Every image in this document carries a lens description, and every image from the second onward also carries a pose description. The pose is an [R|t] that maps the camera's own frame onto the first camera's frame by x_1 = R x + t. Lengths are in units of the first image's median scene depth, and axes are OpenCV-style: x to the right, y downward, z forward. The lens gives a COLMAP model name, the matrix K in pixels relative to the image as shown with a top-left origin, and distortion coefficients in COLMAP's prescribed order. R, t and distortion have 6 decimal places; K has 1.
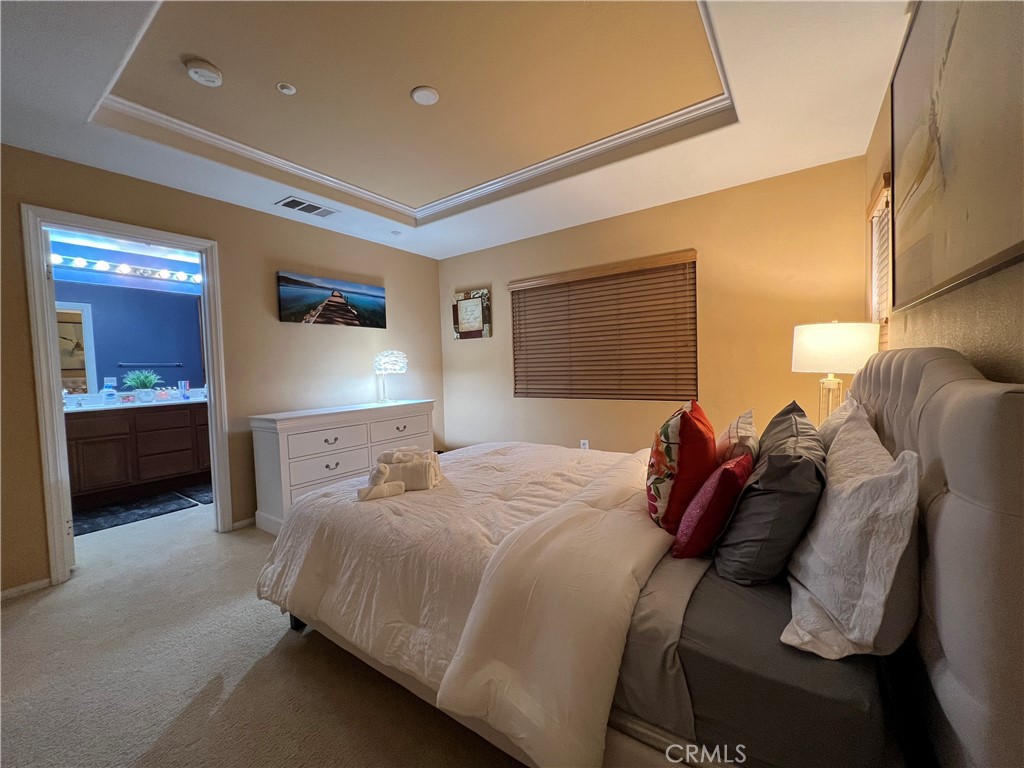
lens RADIAL K [[408.0, 0, 512.0], [0, 408.0, 384.0], [0, 0, 1]] dist [0.000484, -0.000559]
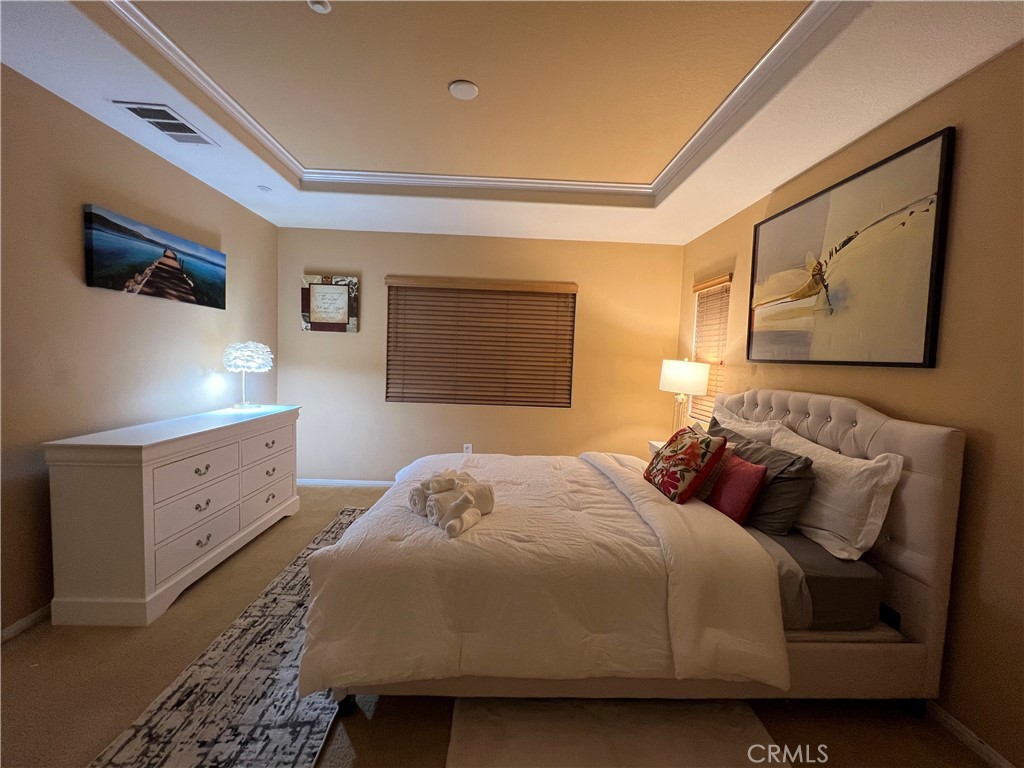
lens RADIAL K [[421.5, 0, 512.0], [0, 421.5, 384.0], [0, 0, 1]] dist [-0.001312, -0.000188]
pose [[0.796191, 0.022542, 0.604626, -0.411235], [-0.035780, 0.999311, 0.009860, -0.032108], [-0.603987, -0.029484, 0.796449, 0.092169]]
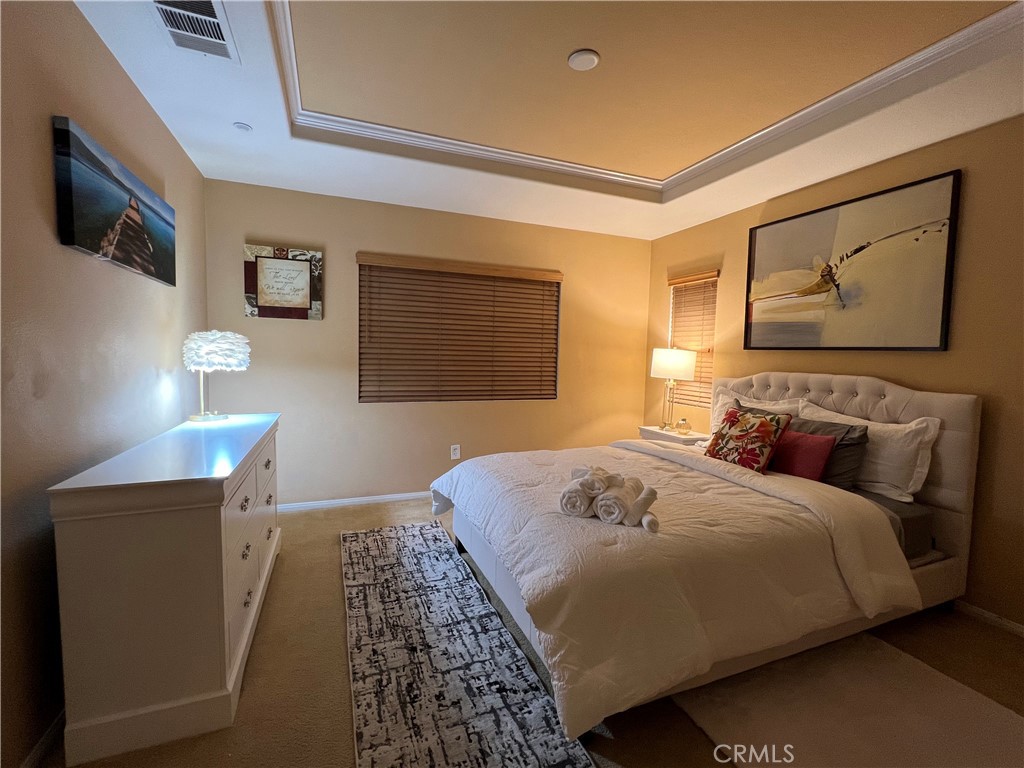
lens RADIAL K [[447.3, 0, 512.0], [0, 447.3, 384.0], [0, 0, 1]] dist [-0.000770, 0.000018]
pose [[0.541599, -0.013325, 0.840532, -0.656735], [-0.003289, 0.999833, 0.017970, -0.023040], [-0.840631, -0.012497, 0.541464, 0.363050]]
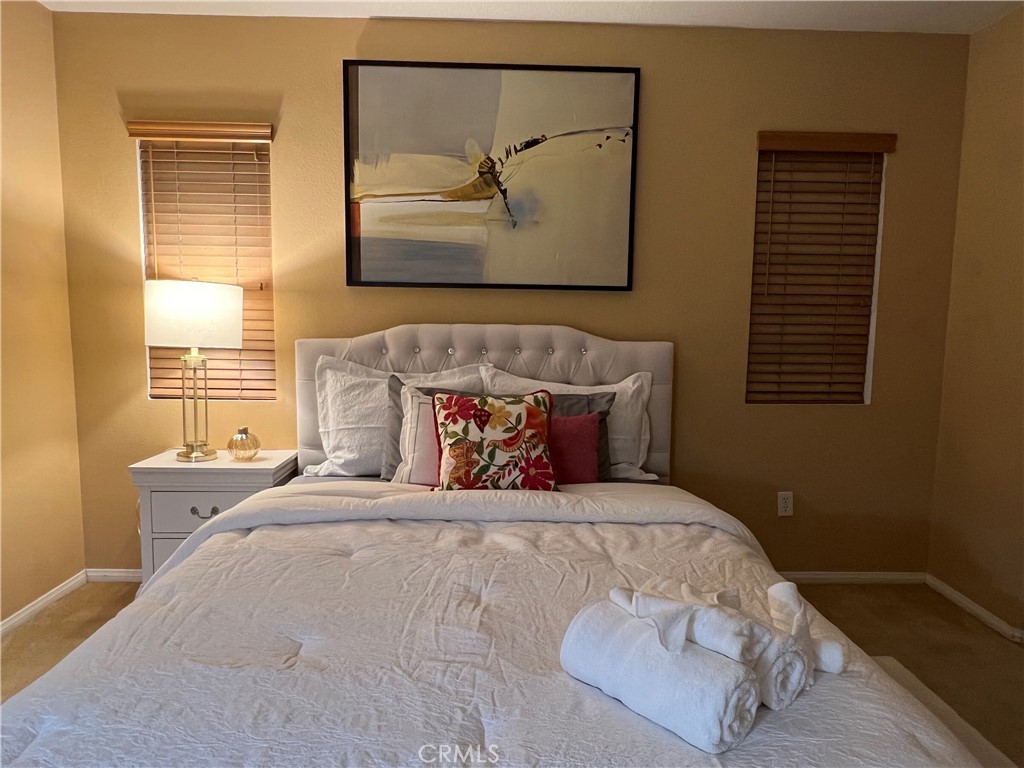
lens RADIAL K [[698.6, 0, 512.0], [0, 698.6, 384.0], [0, 0, 1]] dist [0.005716, -0.001119]
pose [[-0.598284, -0.062808, 0.798819, -0.360774], [0.041115, 0.993204, 0.108885, -0.047797], [-0.800229, 0.097988, -0.591635, 0.817215]]
